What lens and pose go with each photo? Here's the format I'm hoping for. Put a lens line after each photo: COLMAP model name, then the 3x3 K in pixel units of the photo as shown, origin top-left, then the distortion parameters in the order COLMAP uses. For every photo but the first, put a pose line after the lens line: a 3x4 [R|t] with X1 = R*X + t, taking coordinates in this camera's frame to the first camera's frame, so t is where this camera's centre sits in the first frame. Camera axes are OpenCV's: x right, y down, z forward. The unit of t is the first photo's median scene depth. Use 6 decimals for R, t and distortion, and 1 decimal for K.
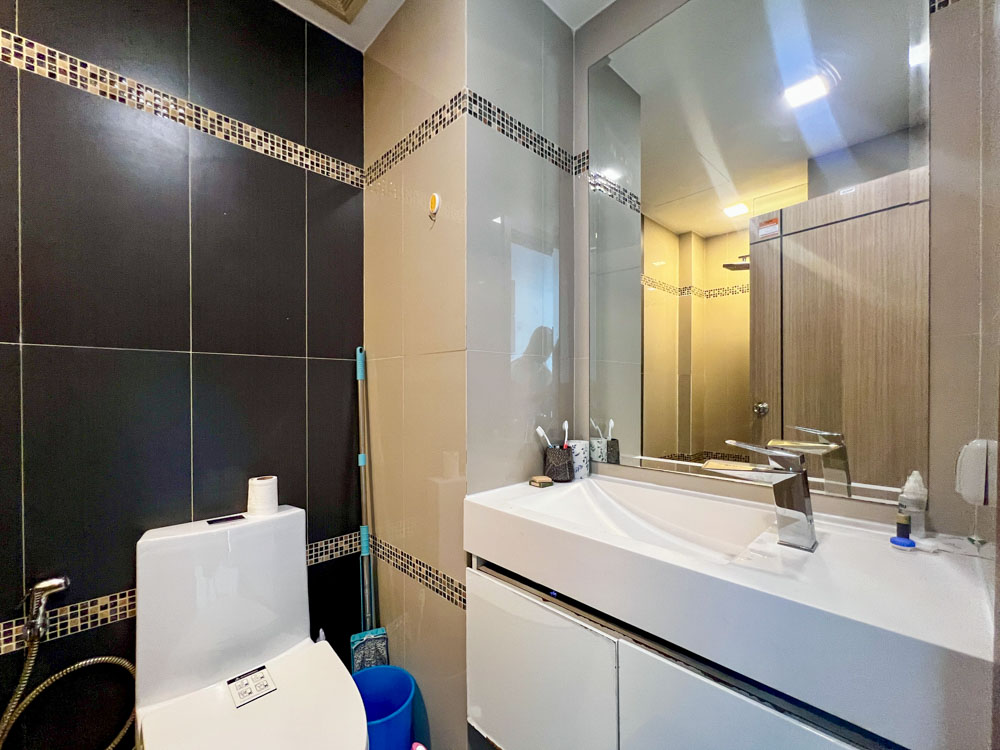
lens RADIAL K [[409.8, 0, 480.3], [0, 409.8, 388.8], [0, 0, 1]] dist [-0.022801, 0.003923]
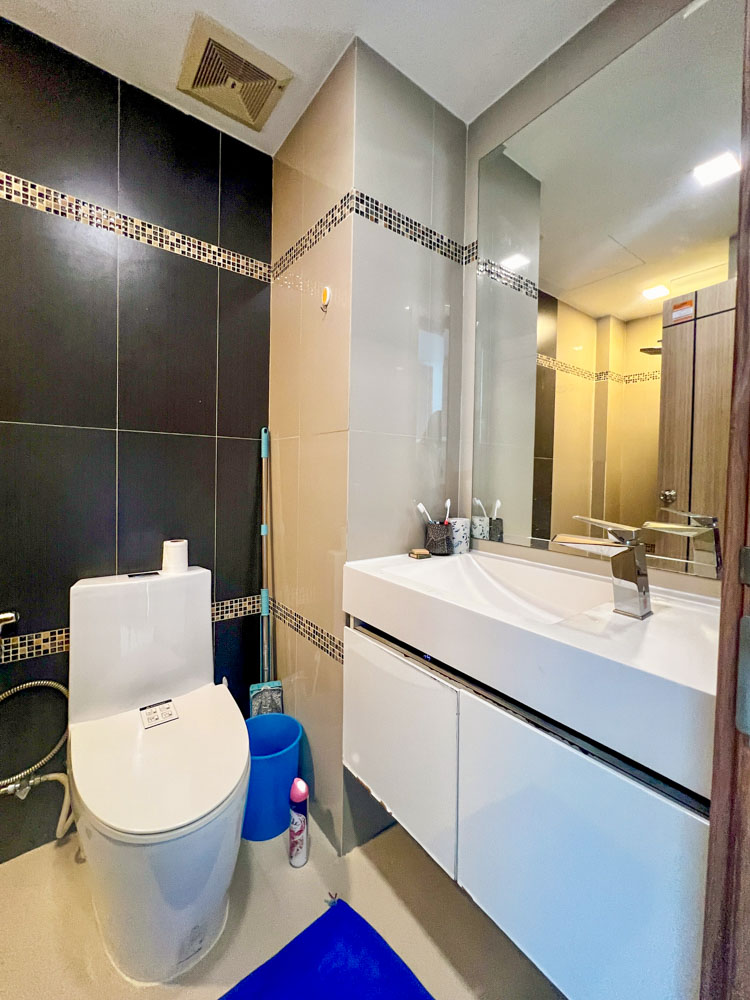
lens RADIAL K [[405.0, 0, 363.2], [0, 405.0, 481.5], [0, 0, 1]] dist [-0.021003, 0.003151]
pose [[0.994130, 0.023773, -0.105549, 0.105318], [-0.021872, 0.999578, 0.019129, 0.018543], [0.105959, -0.016708, 0.994230, -0.069457]]
